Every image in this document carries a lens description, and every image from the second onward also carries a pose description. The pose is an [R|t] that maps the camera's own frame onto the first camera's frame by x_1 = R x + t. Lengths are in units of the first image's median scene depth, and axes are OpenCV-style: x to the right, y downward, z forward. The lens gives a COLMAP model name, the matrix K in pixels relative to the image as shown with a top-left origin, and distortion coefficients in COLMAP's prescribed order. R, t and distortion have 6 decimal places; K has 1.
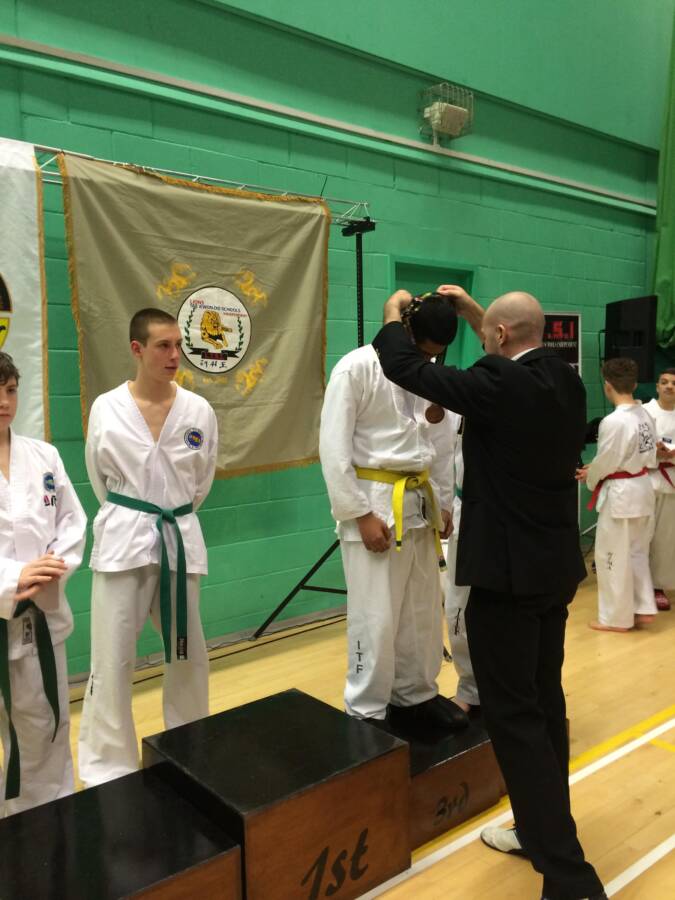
lens RADIAL K [[846.9, 0, 337.5], [0, 846.9, 450.0], [0, 0, 1]] dist [0.214046, -0.235122]
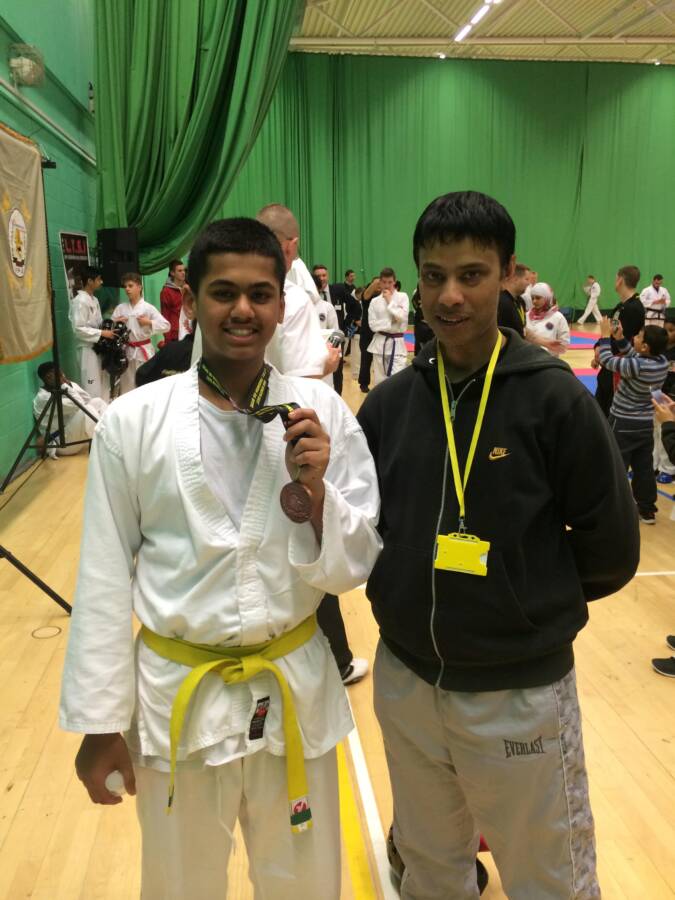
lens RADIAL K [[846.9, 0, 337.5], [0, 846.9, 450.0], [0, 0, 1]] dist [0.214046, -0.235122]
pose [[0.580761, -0.146124, 0.800853, -1.032992], [0.058874, 0.988722, 0.137708, 0.015966], [-0.811943, -0.032826, 0.582813, -0.186256]]
